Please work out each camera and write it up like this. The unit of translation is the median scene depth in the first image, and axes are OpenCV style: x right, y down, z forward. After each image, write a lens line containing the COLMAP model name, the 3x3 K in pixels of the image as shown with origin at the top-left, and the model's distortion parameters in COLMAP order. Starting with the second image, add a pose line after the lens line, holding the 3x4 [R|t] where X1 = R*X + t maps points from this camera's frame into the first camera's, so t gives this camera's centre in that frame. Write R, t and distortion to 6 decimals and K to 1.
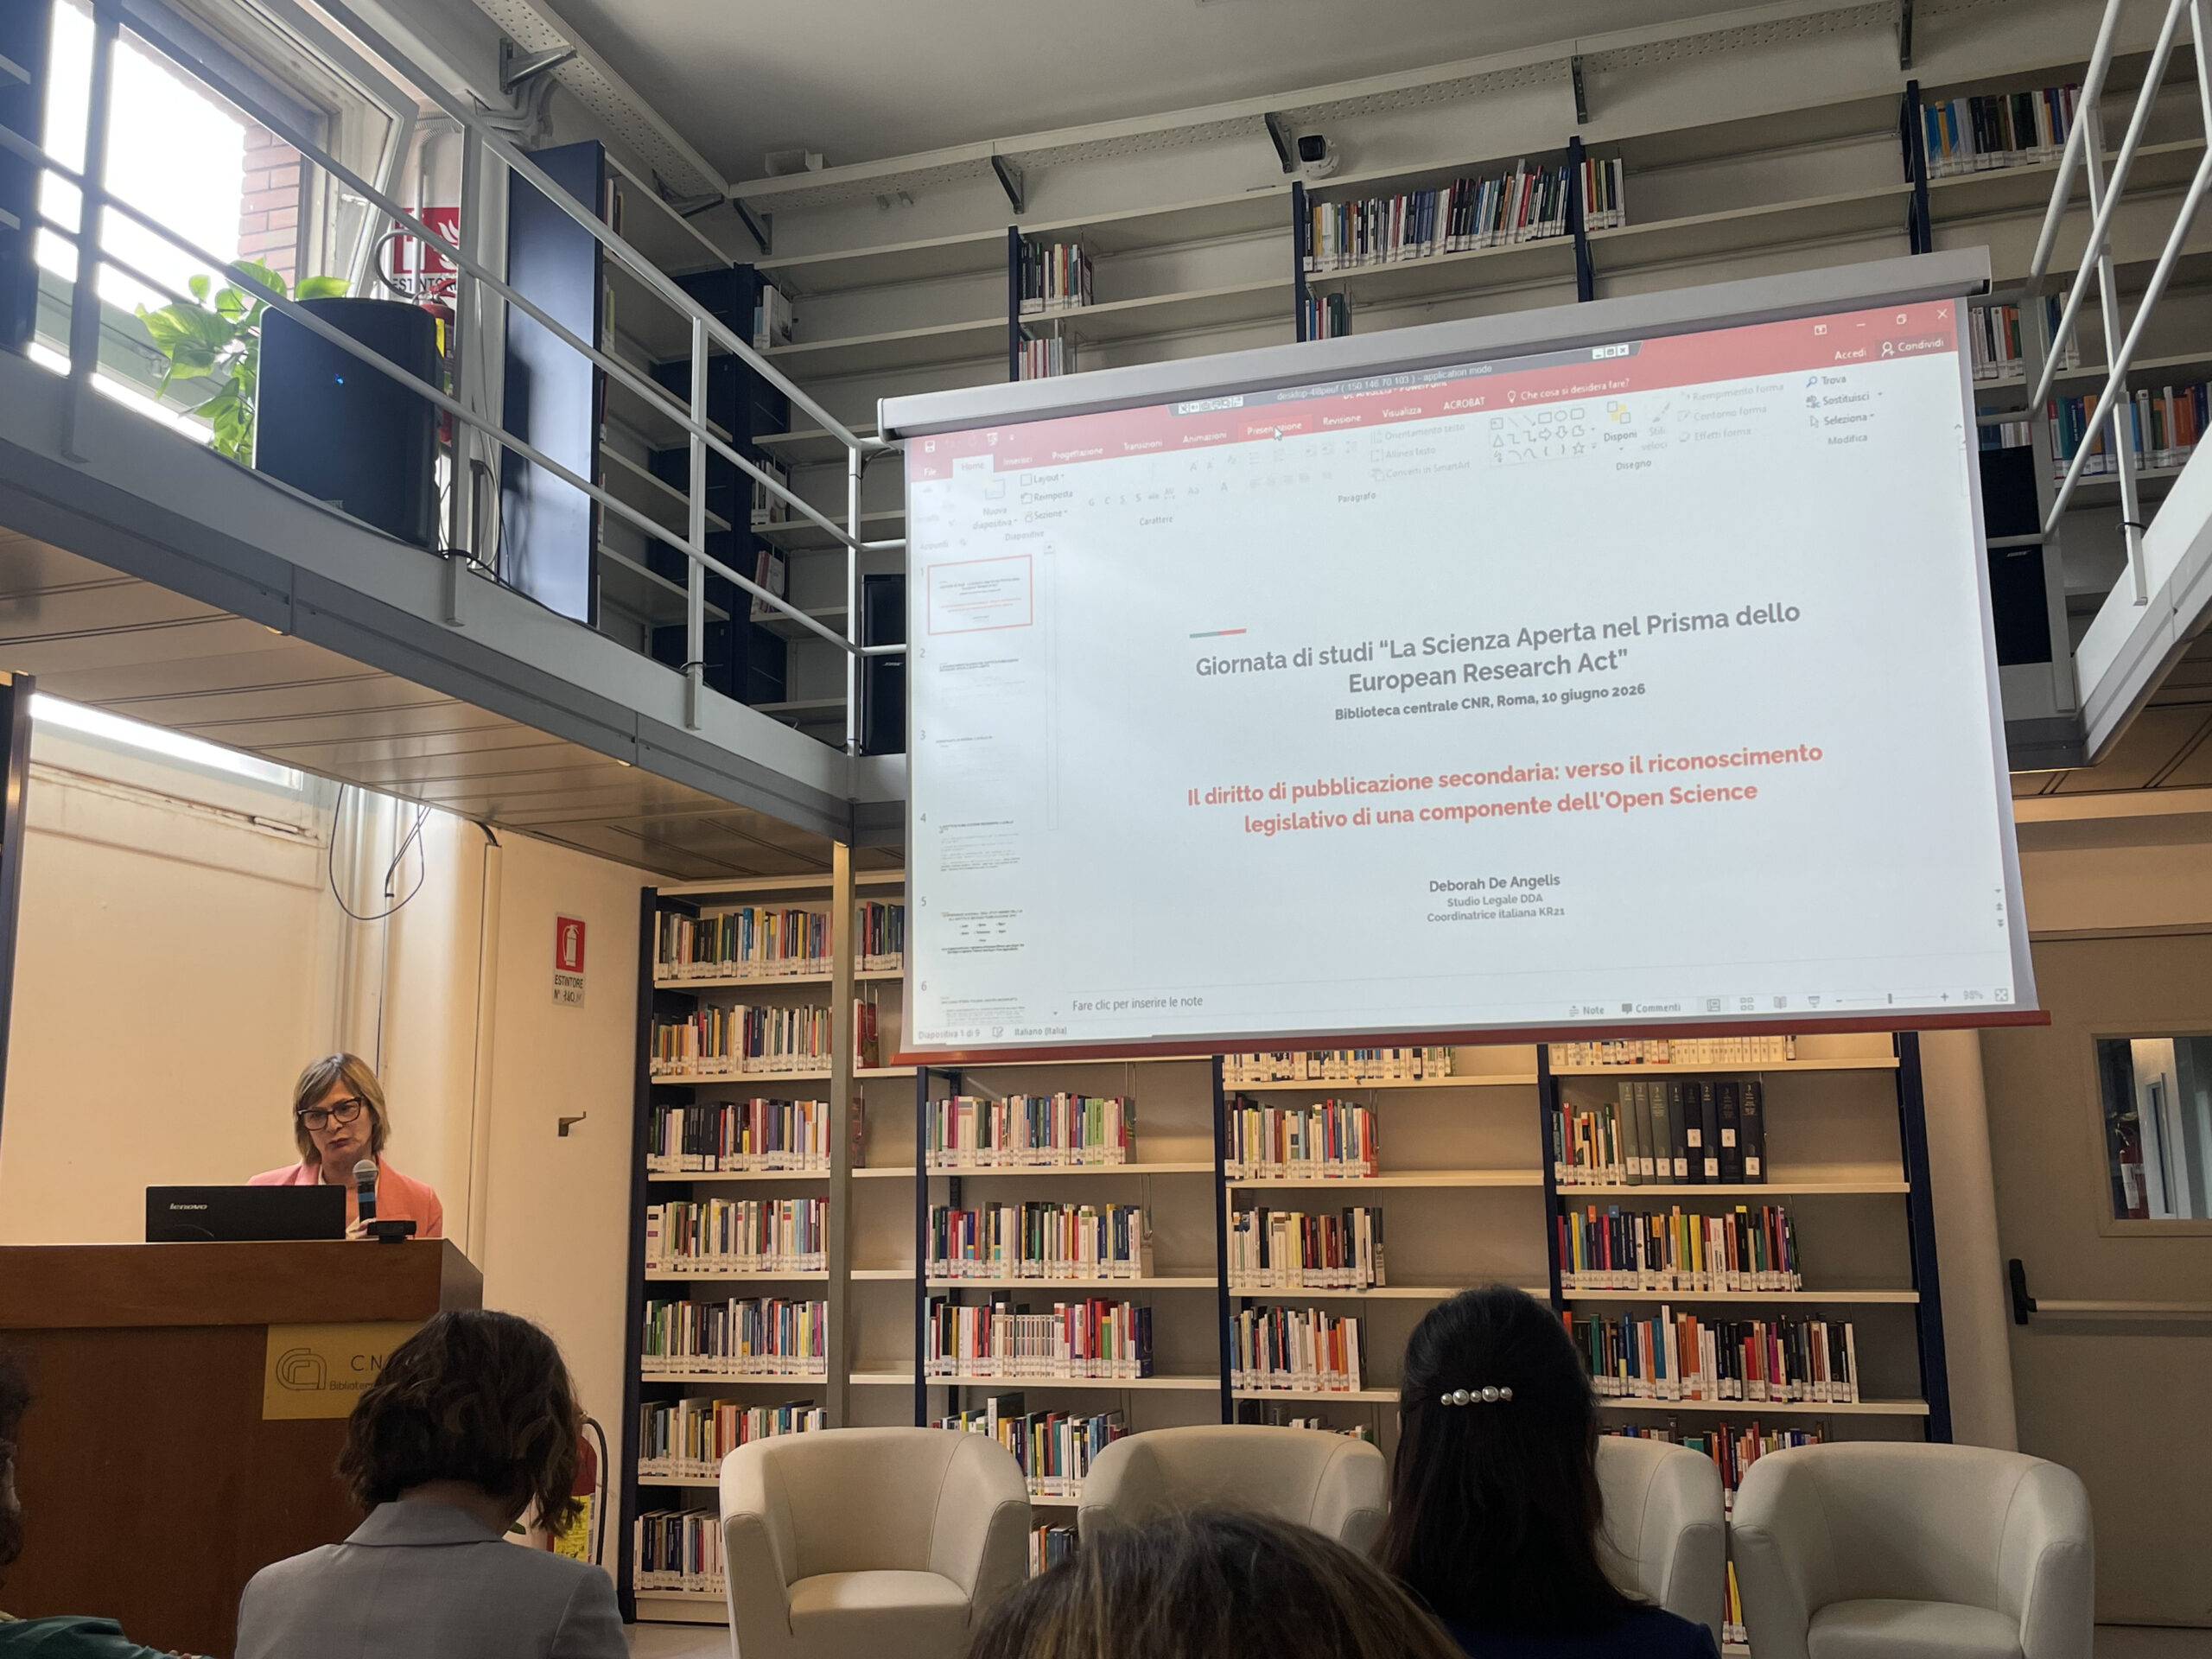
lens RADIAL K [[2056.2, 0, 1091.1], [0, 2056.2, 841.3], [0, 0, 1]] dist [0.042917, 0.000000]
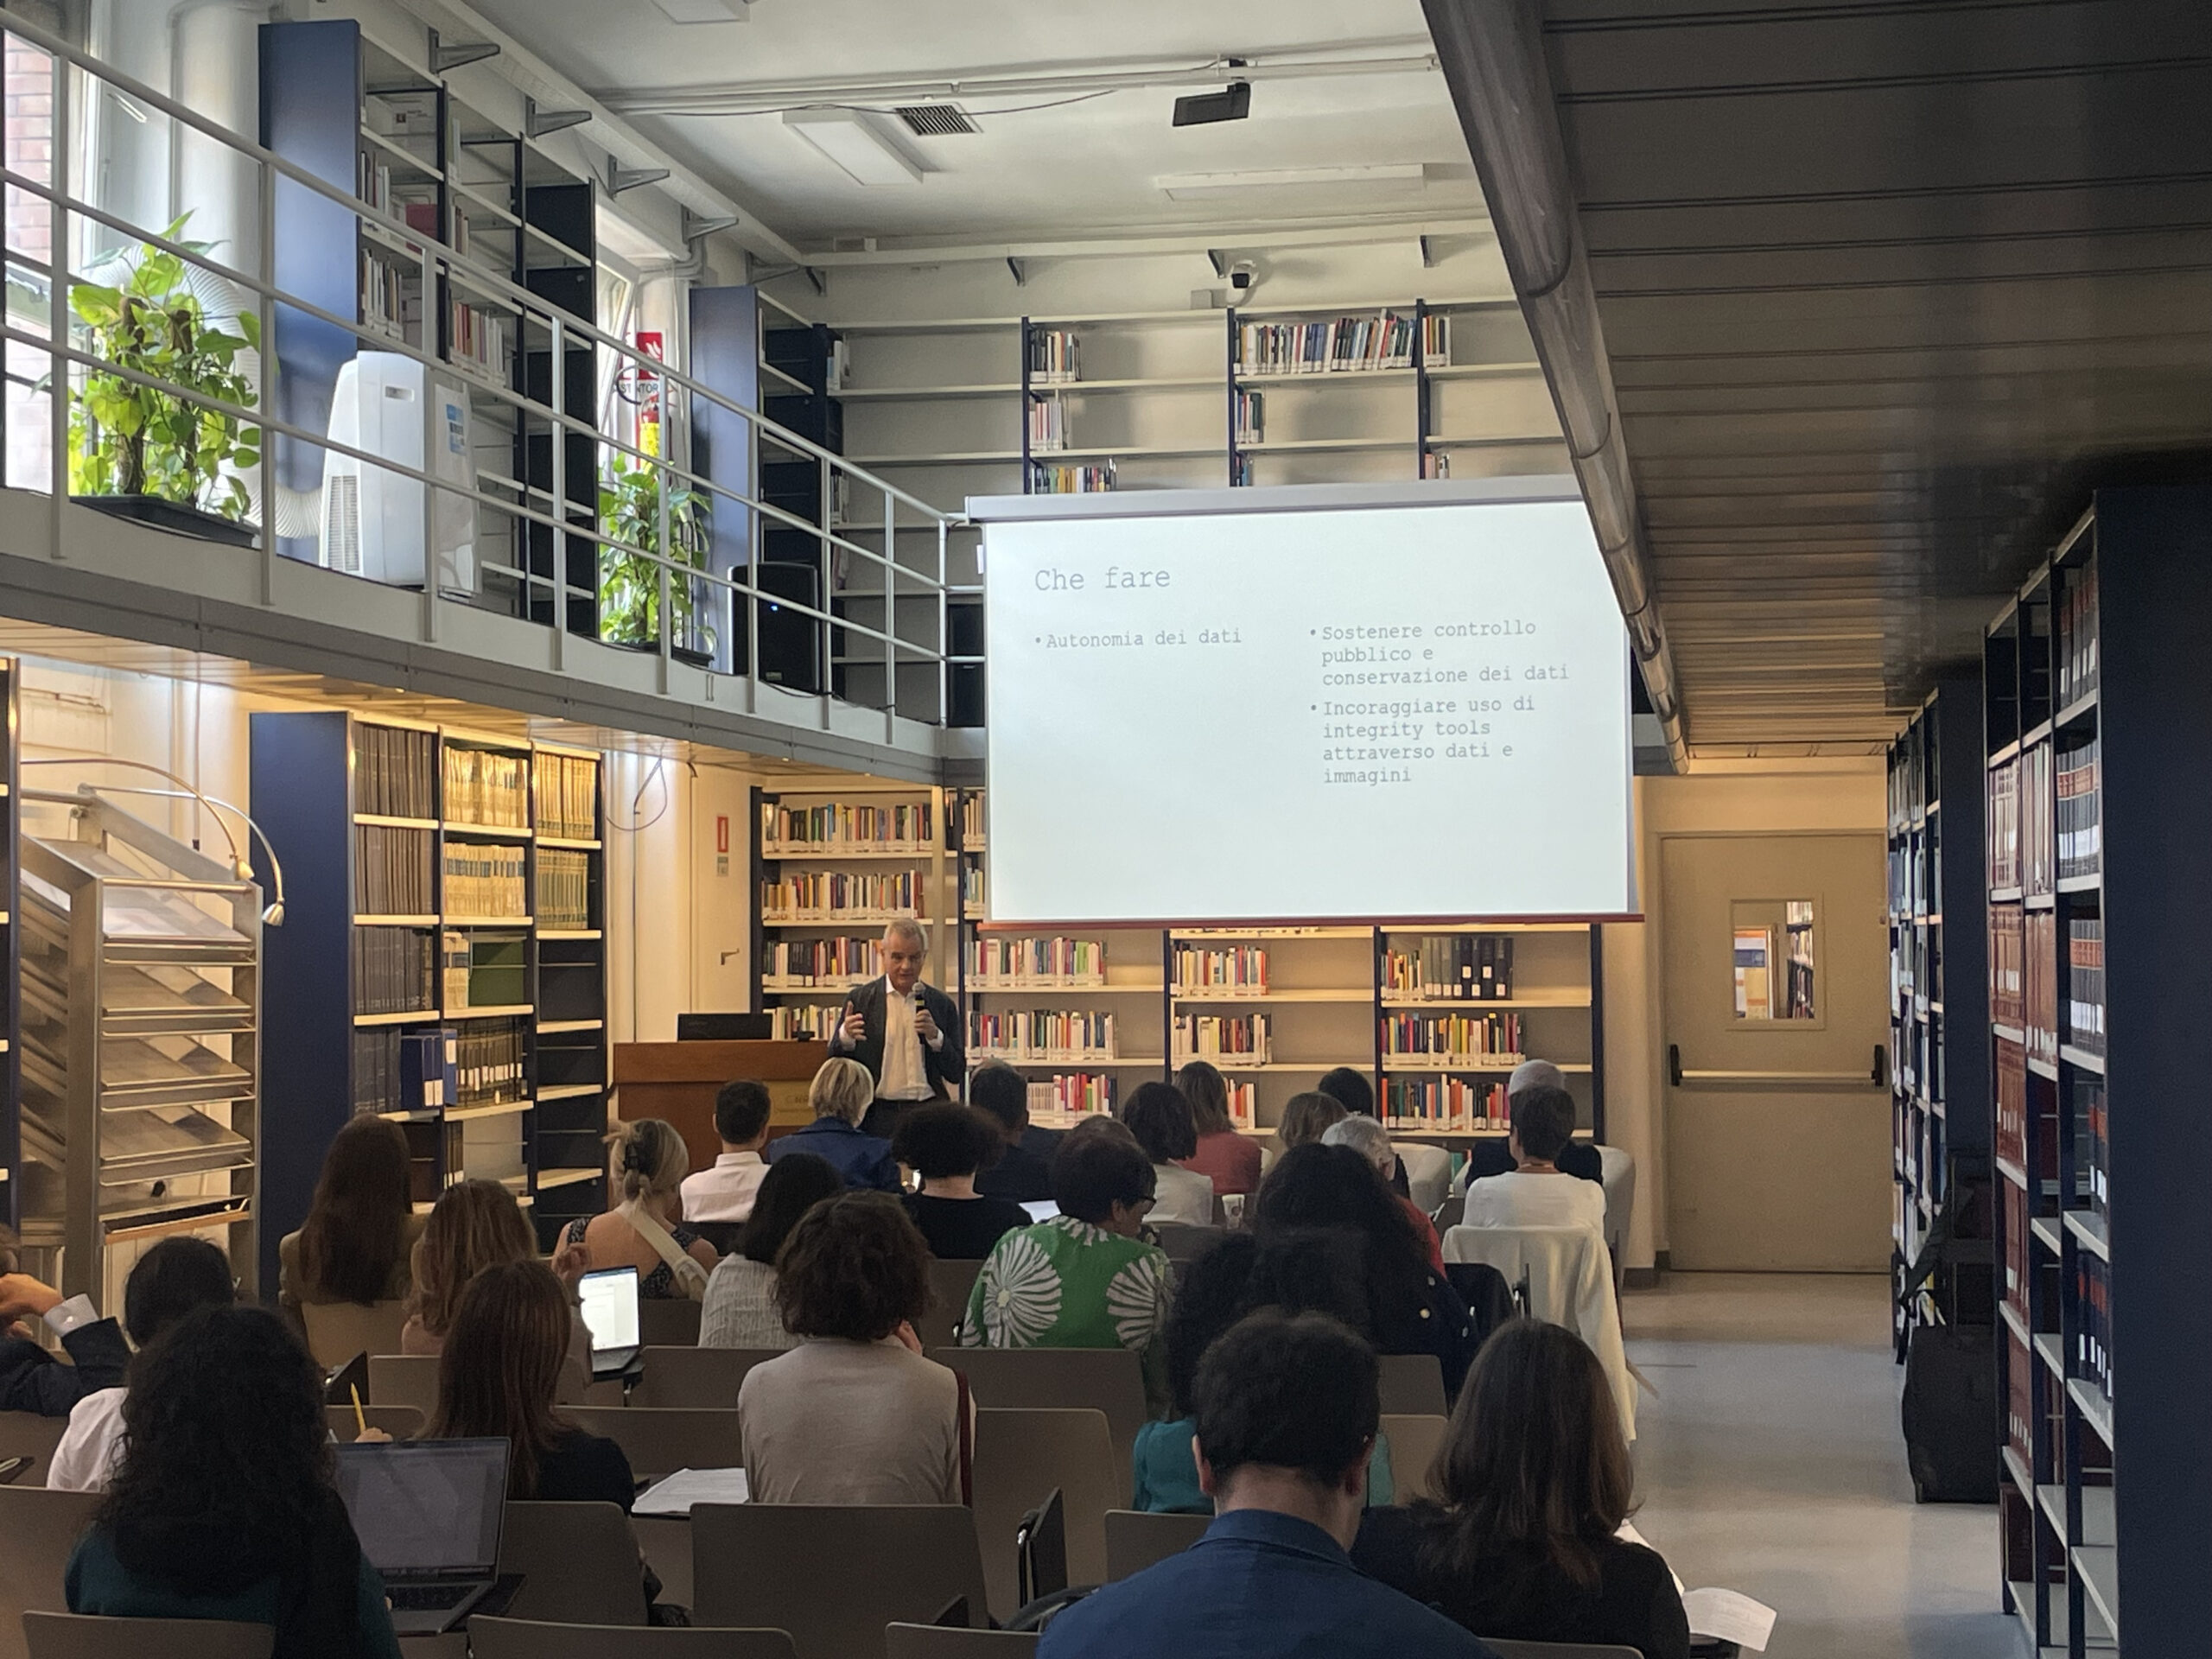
lens RADIAL K [[3288.8, 0, 1114.5], [0, 3288.8, 848.5], [0, 0, 1]] dist [0.109578, 0.000000]
pose [[0.992604, 0.005777, 0.121260, -0.268430], [-0.023332, 0.989324, 0.143855, -0.289789], [-0.119134, -0.145620, 0.982141, -1.356135]]
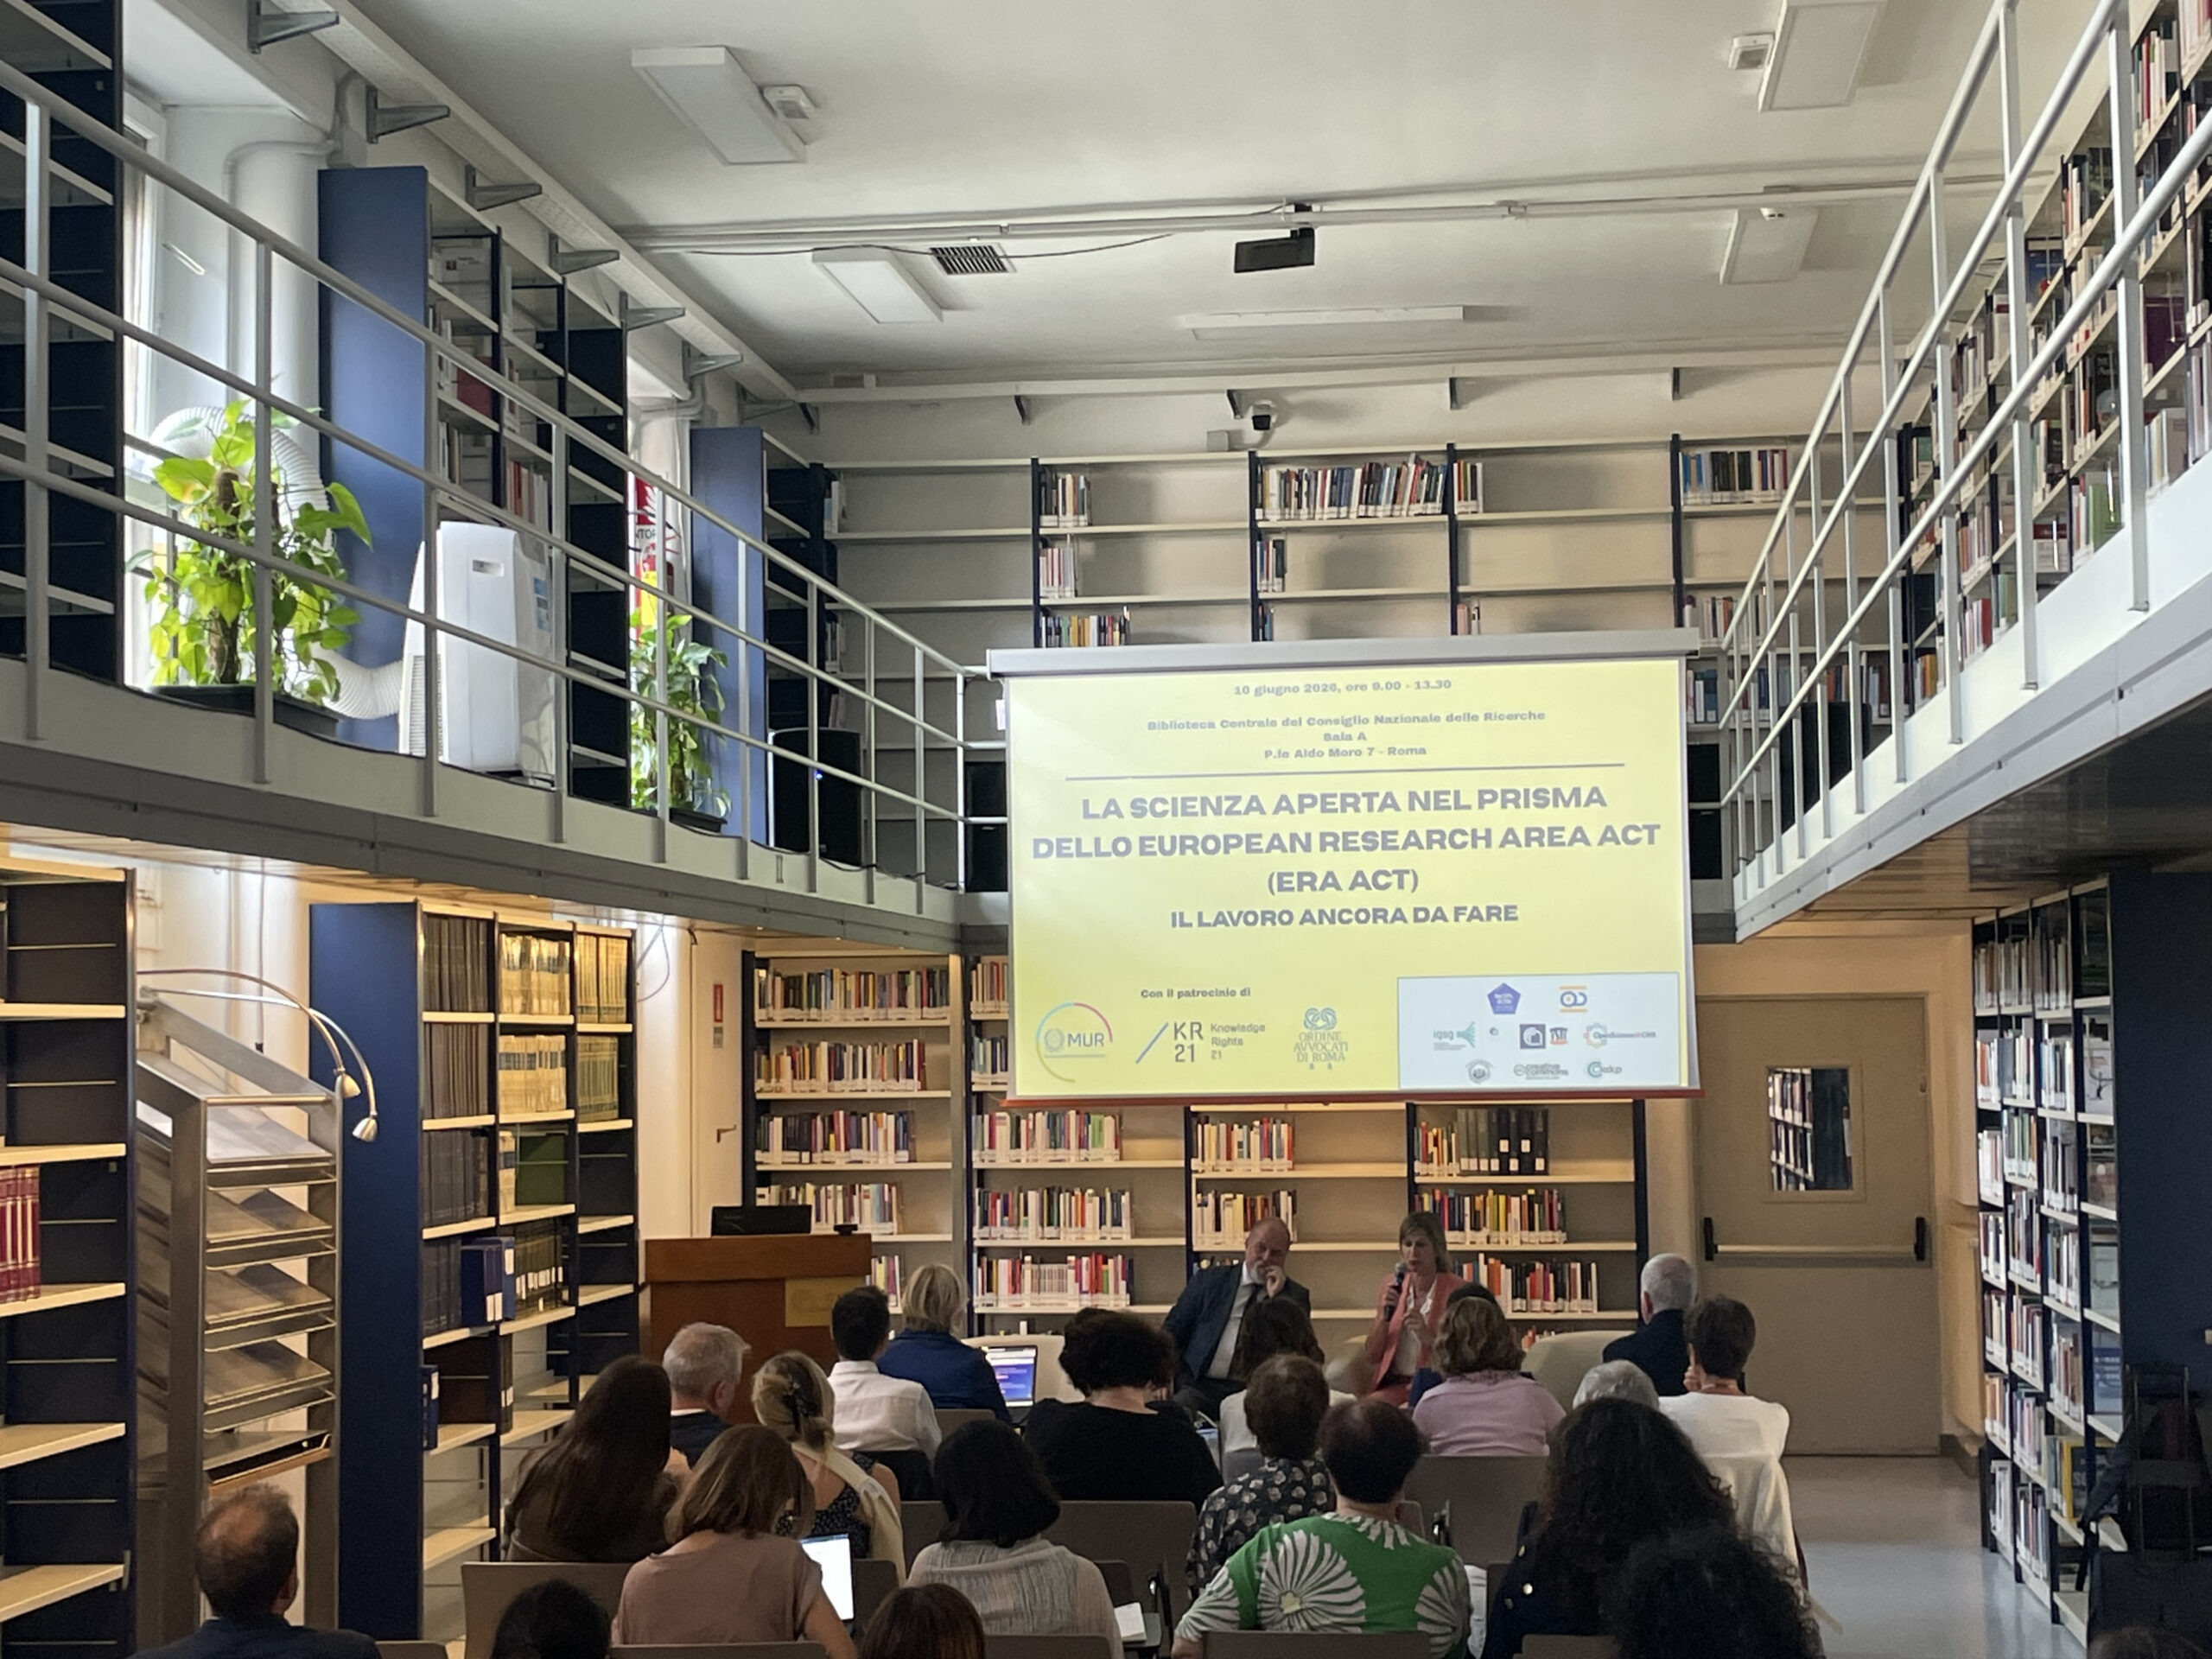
lens RADIAL K [[3425.7, 0, 1124.5], [0, 3425.7, 879.0], [0, 0, 1]] dist [0.127478, 0.000000]
pose [[0.983394, 0.007276, 0.181337, -0.414431], [-0.029480, 0.992330, 0.120053, -0.324098], [-0.179072, -0.123405, 0.976066, -1.304519]]
